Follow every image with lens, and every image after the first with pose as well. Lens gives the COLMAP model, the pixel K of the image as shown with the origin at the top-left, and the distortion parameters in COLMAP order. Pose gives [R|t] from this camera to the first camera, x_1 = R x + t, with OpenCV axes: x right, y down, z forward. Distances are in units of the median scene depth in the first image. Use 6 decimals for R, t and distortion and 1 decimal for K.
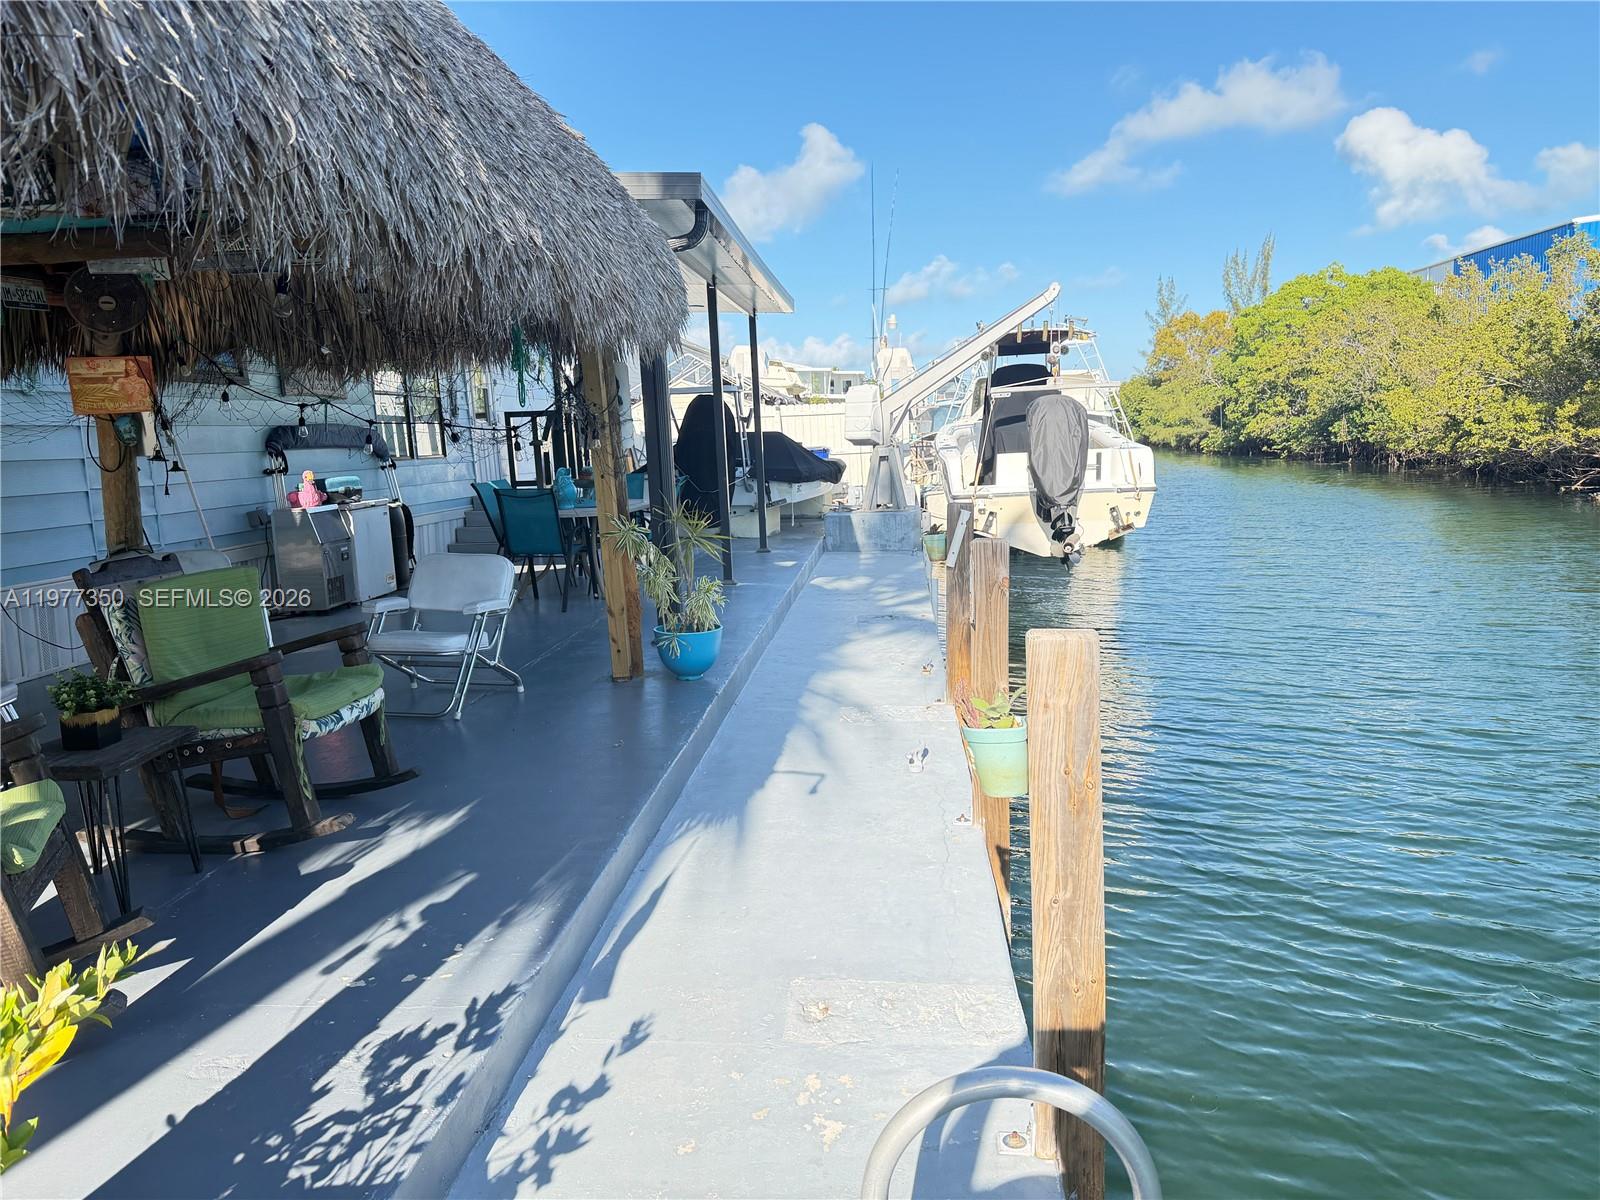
lens RADIAL K [[1130.8, 0, 794.9], [0, 1130.8, 609.9], [0, 0, 1]] dist [0.086397, -0.087868]
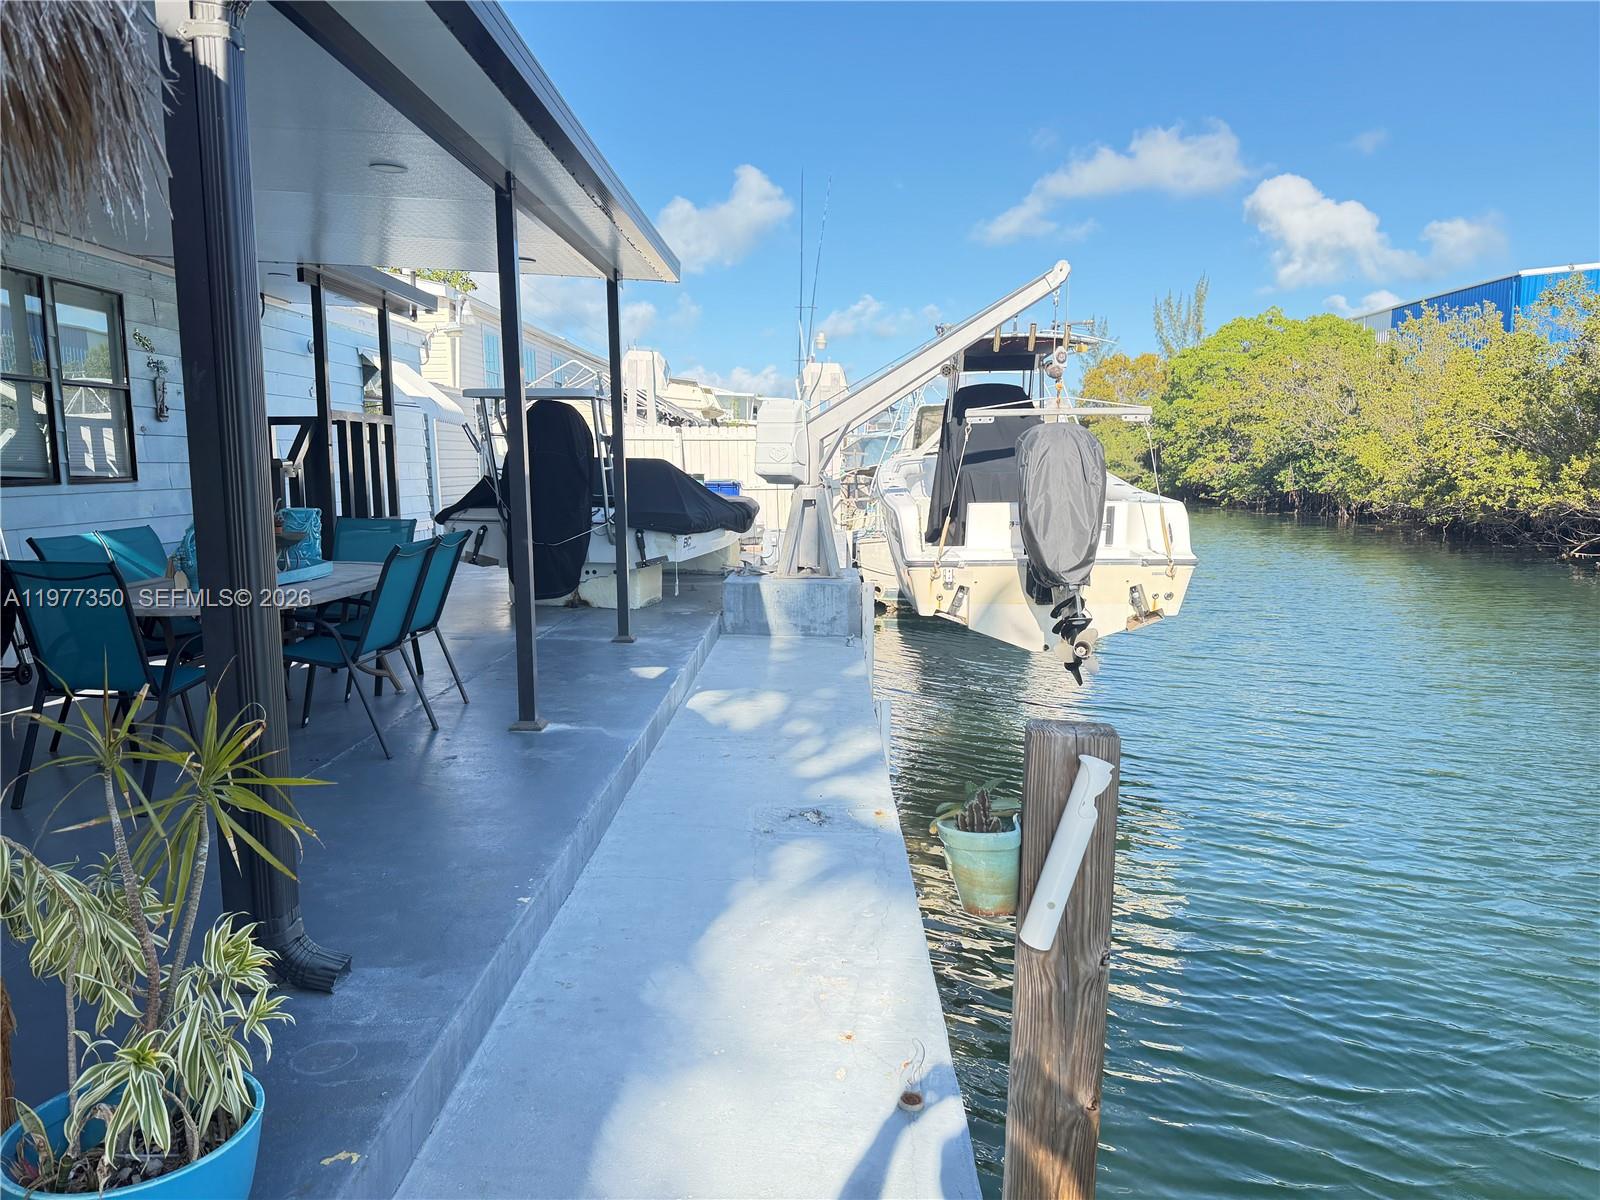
lens RADIAL K [[1108.5, 0, 787.8], [0, 1108.5, 612.6], [0, 0, 1]] dist [0.065211, -0.063710]
pose [[0.997658, 0.026459, 0.063081, 0.007865], [-0.025213, 0.999473, -0.020461, -0.017053], [-0.063589, 0.018823, 0.997799, 0.104354]]
